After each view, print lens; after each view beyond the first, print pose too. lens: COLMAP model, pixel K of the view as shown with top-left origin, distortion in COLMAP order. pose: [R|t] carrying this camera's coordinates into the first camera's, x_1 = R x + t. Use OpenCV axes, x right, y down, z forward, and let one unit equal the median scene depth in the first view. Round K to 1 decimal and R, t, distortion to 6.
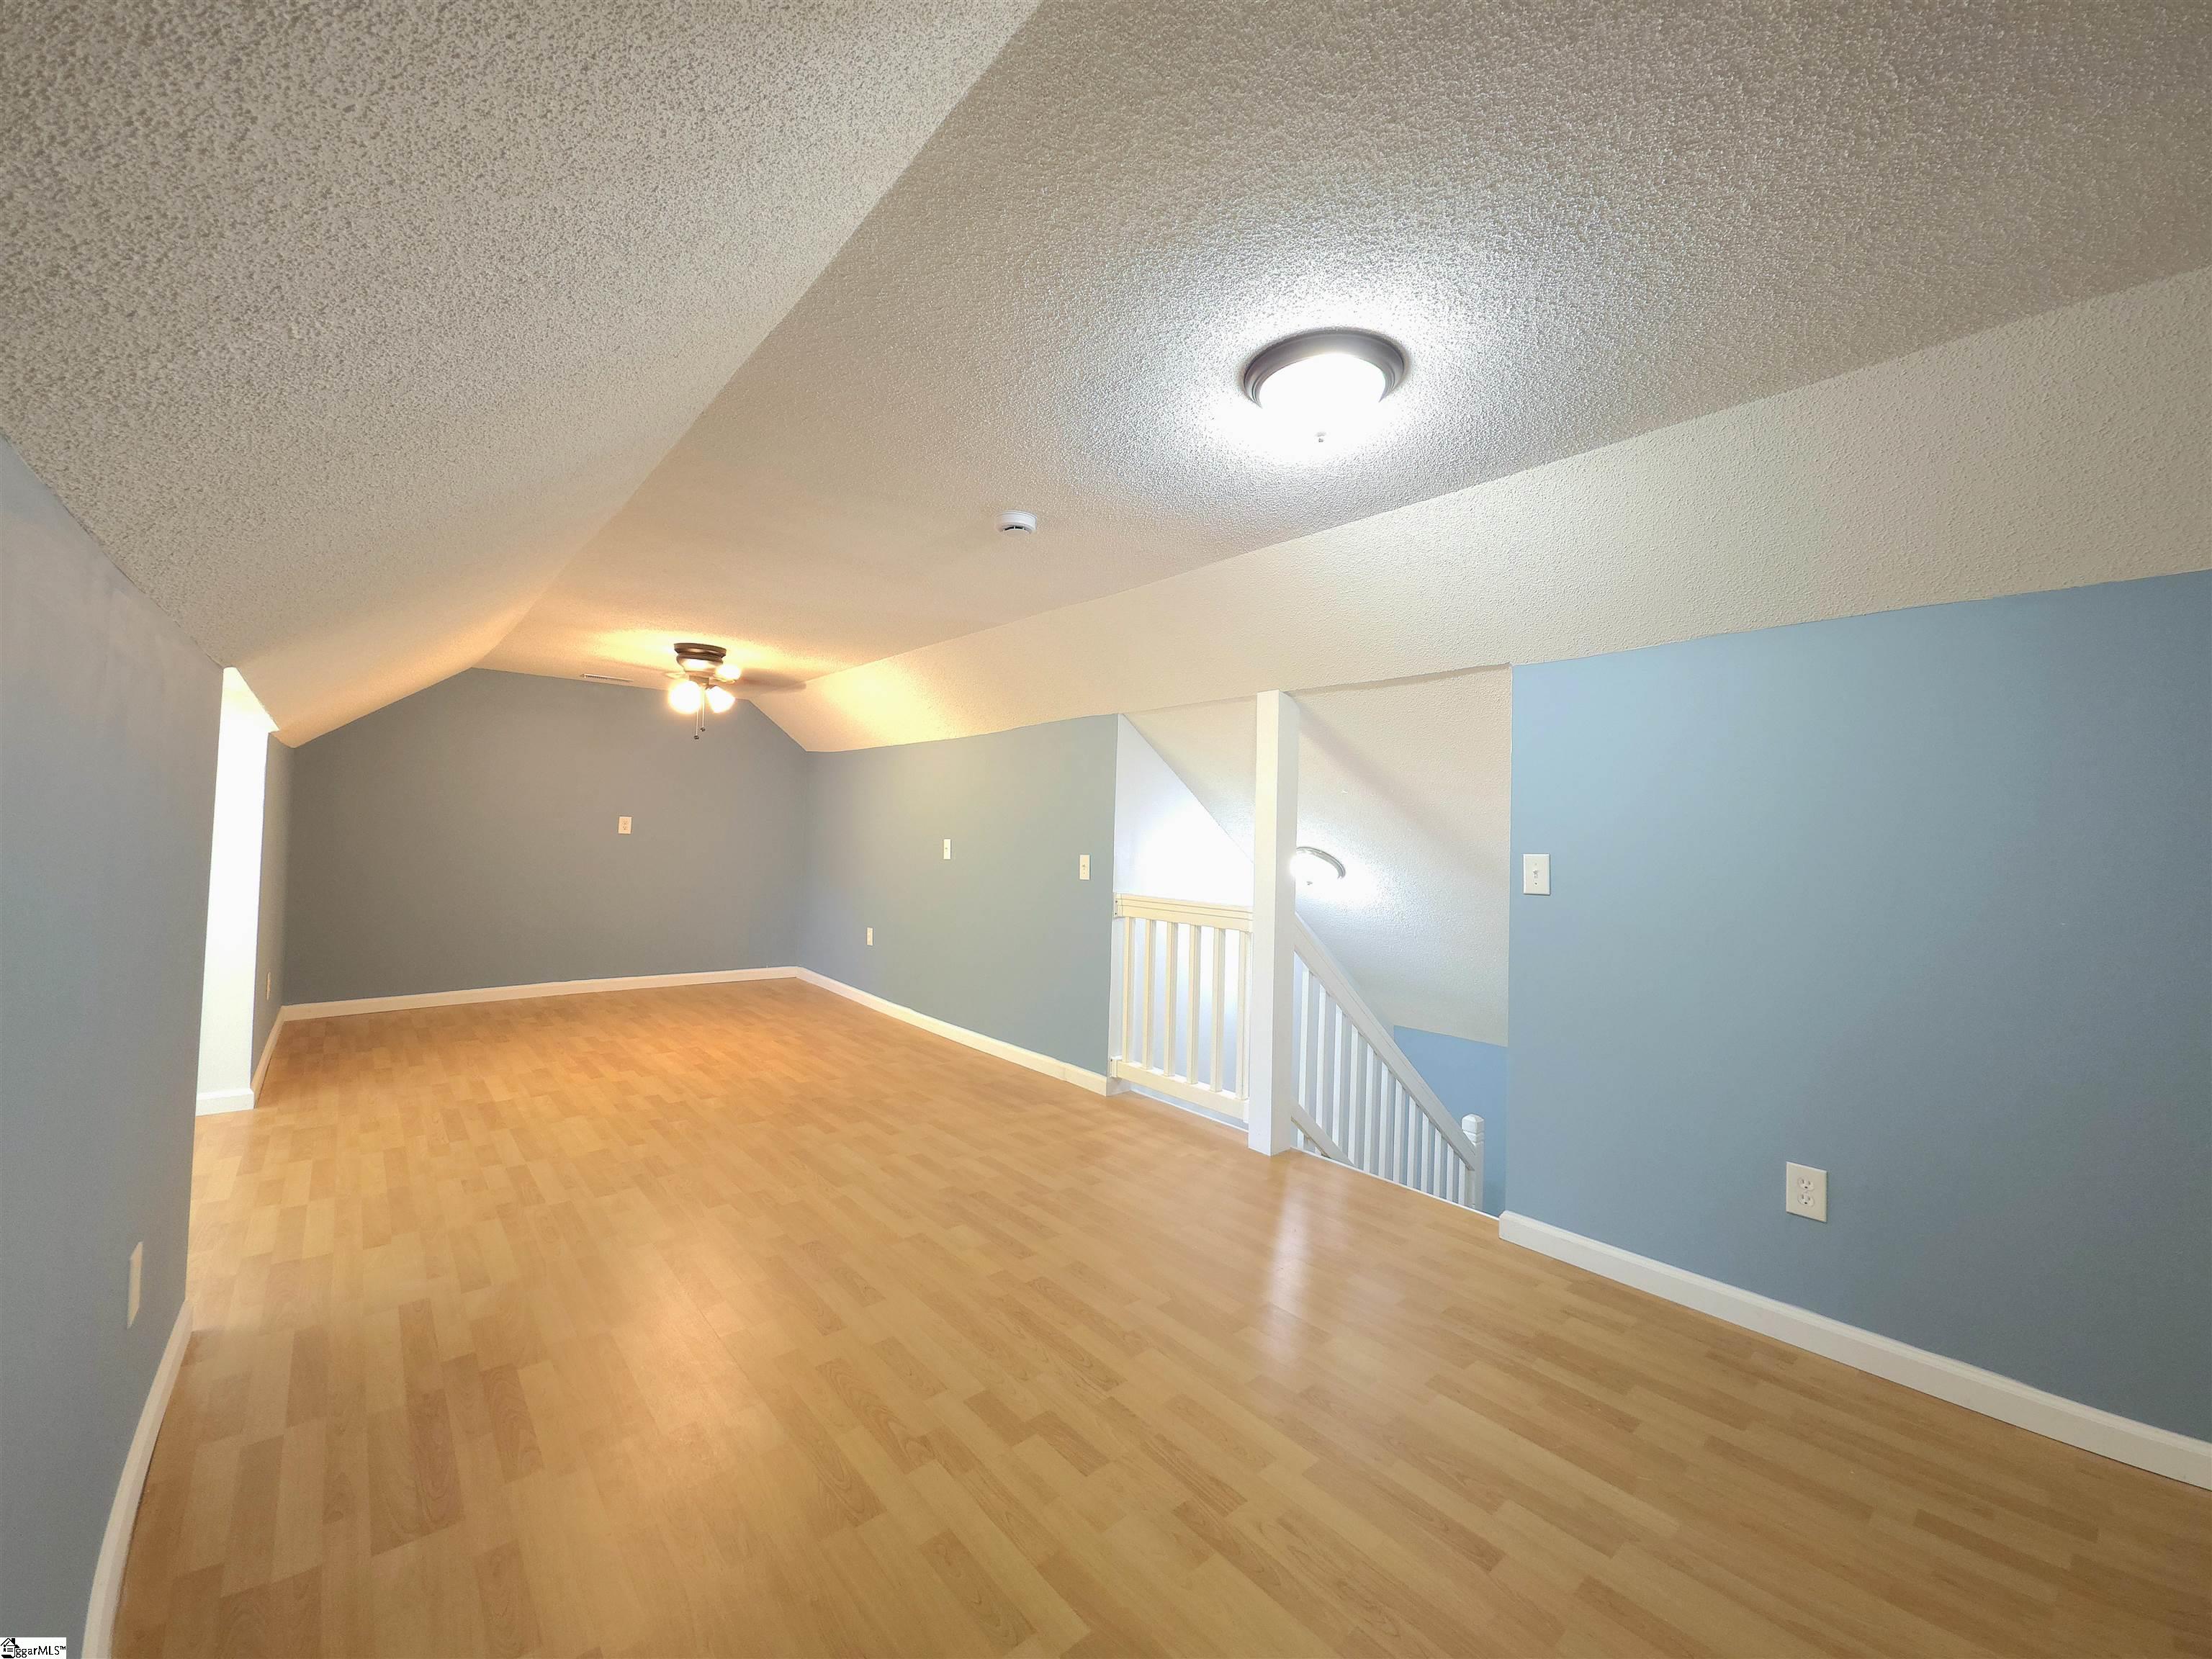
lens RADIAL K [[884.5, 0, 1123.7], [0, 884.5, 822.3], [0, 0, 1]] dist [0.001721, -0.002991]
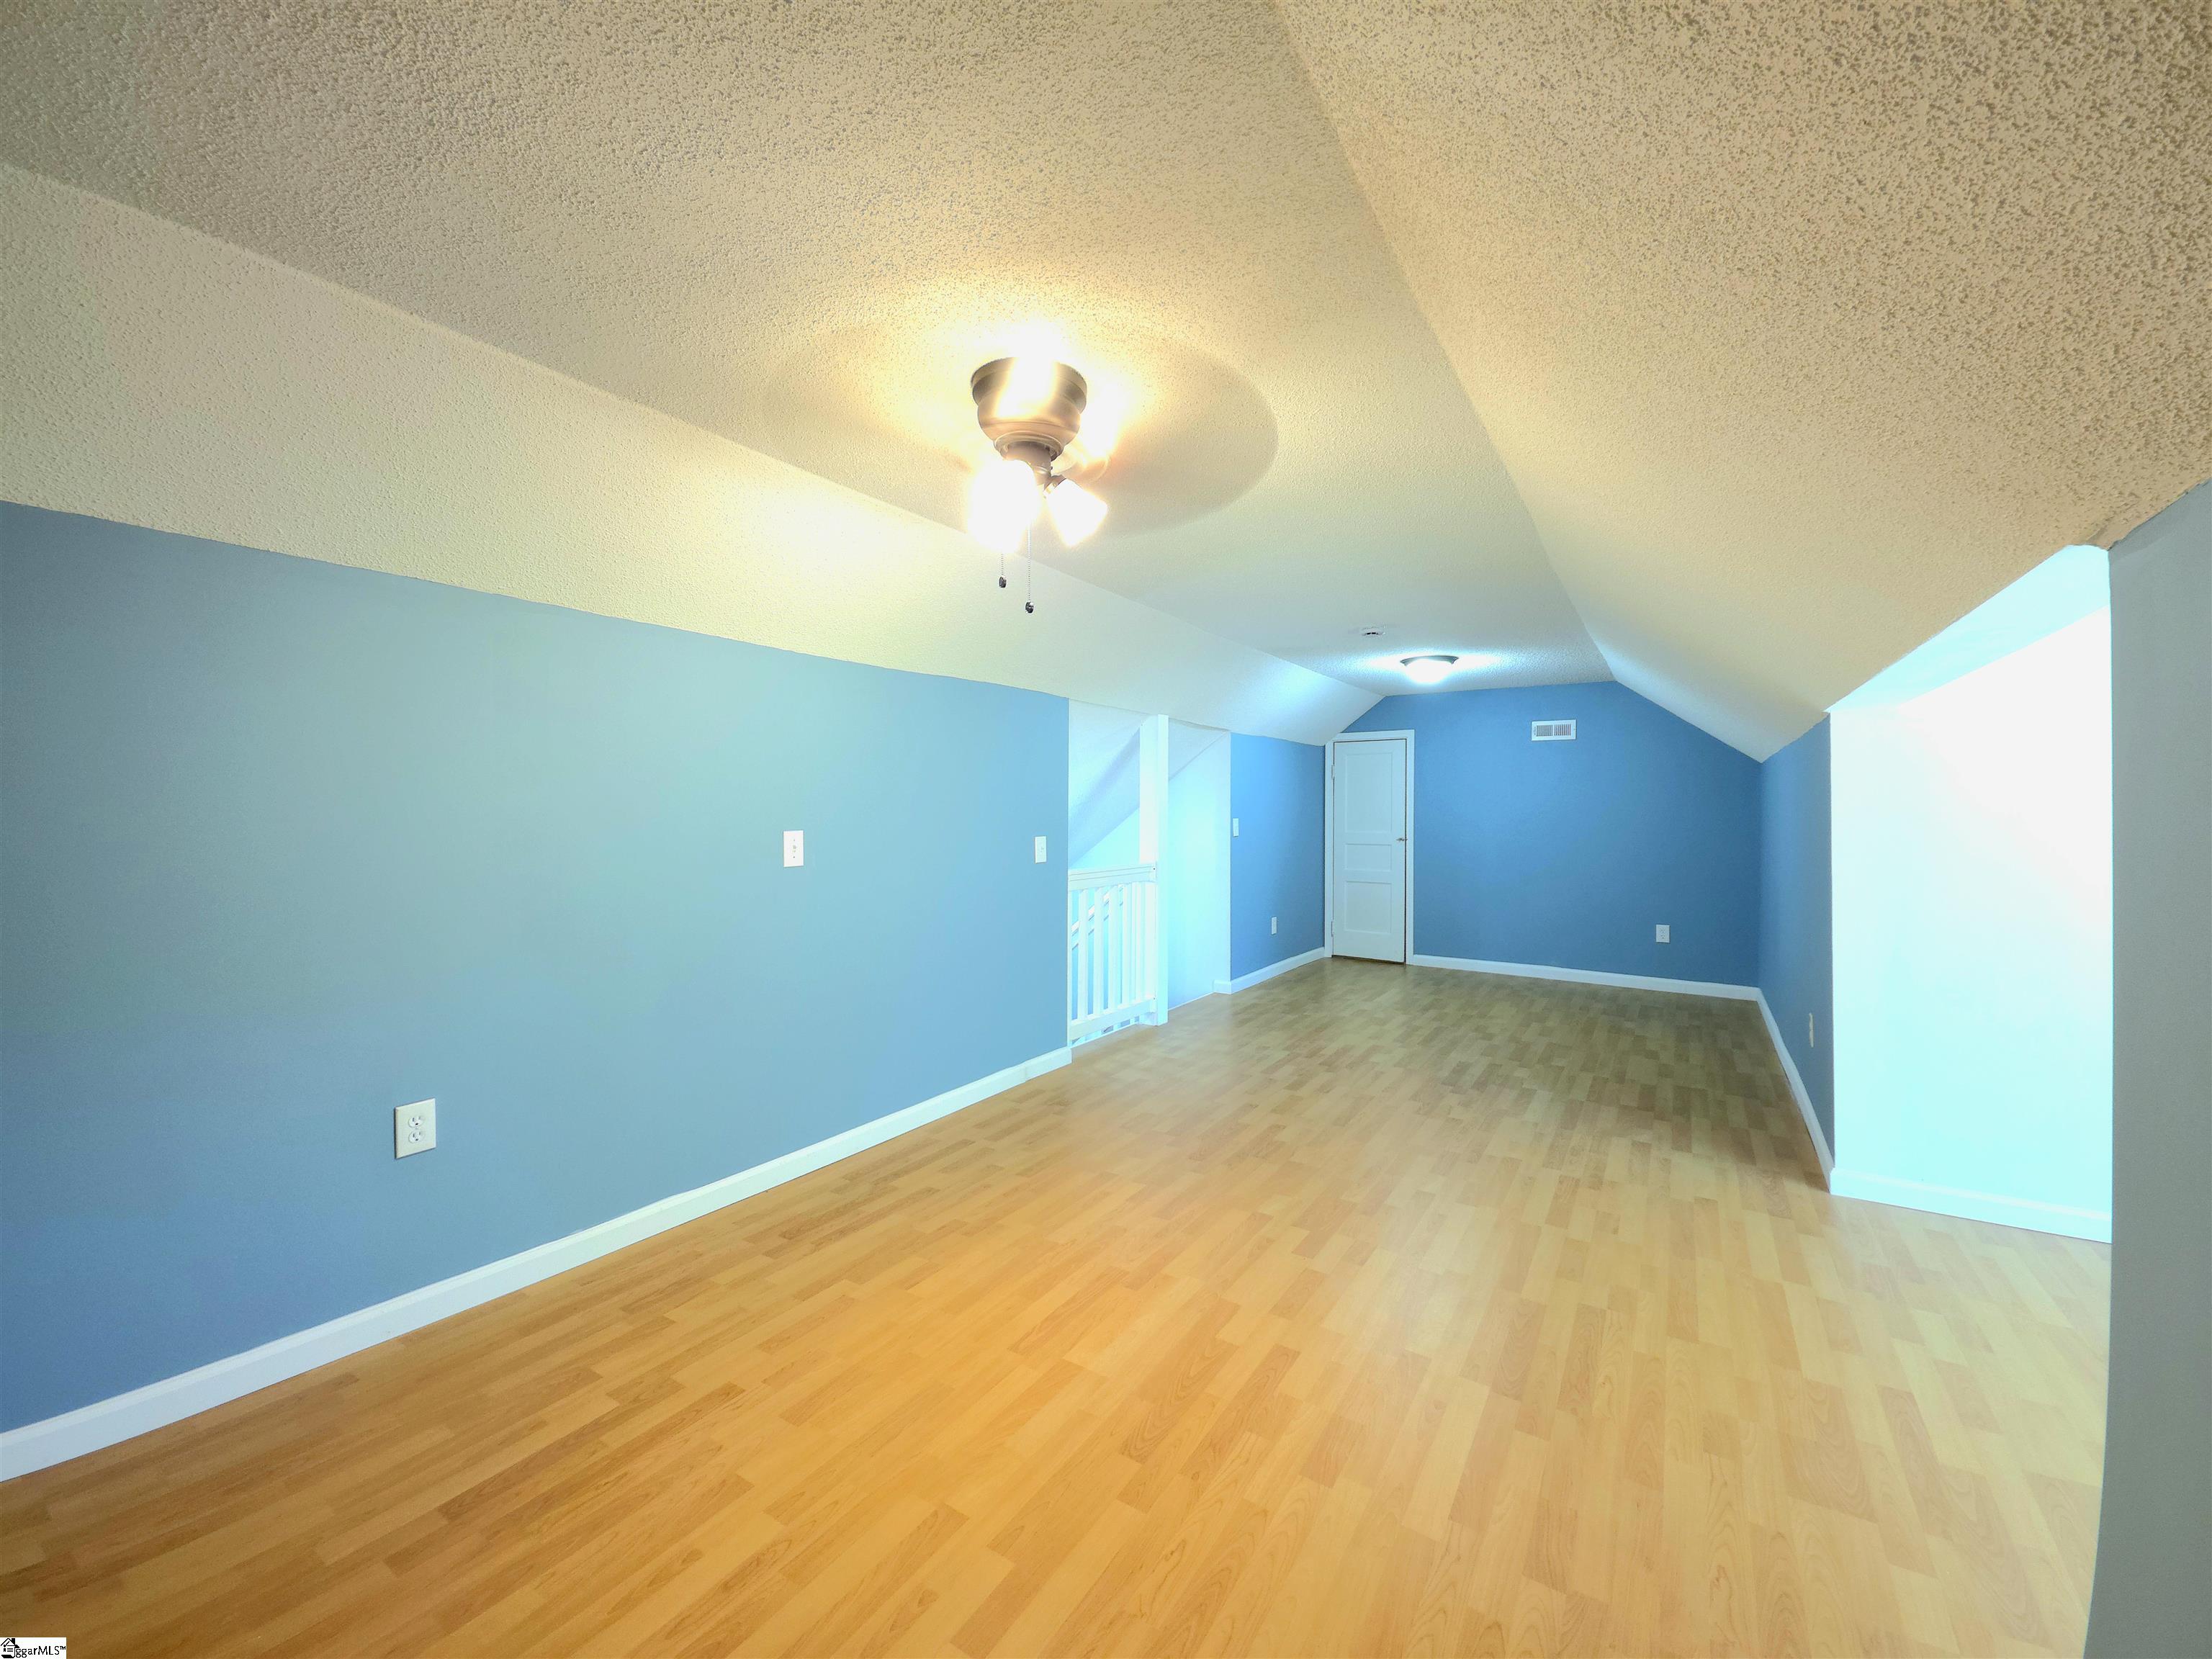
lens RADIAL K [[884.5, 0, 1121.5], [0, 884.5, 824.4], [0, 0, 1]] dist [0.001721, -0.002991]
pose [[-0.285813, -0.037629, 0.957546, -1.368669], [-0.021626, 0.999228, 0.032812, -0.013548], [-0.958041, -0.011330, -0.286406, 1.649849]]
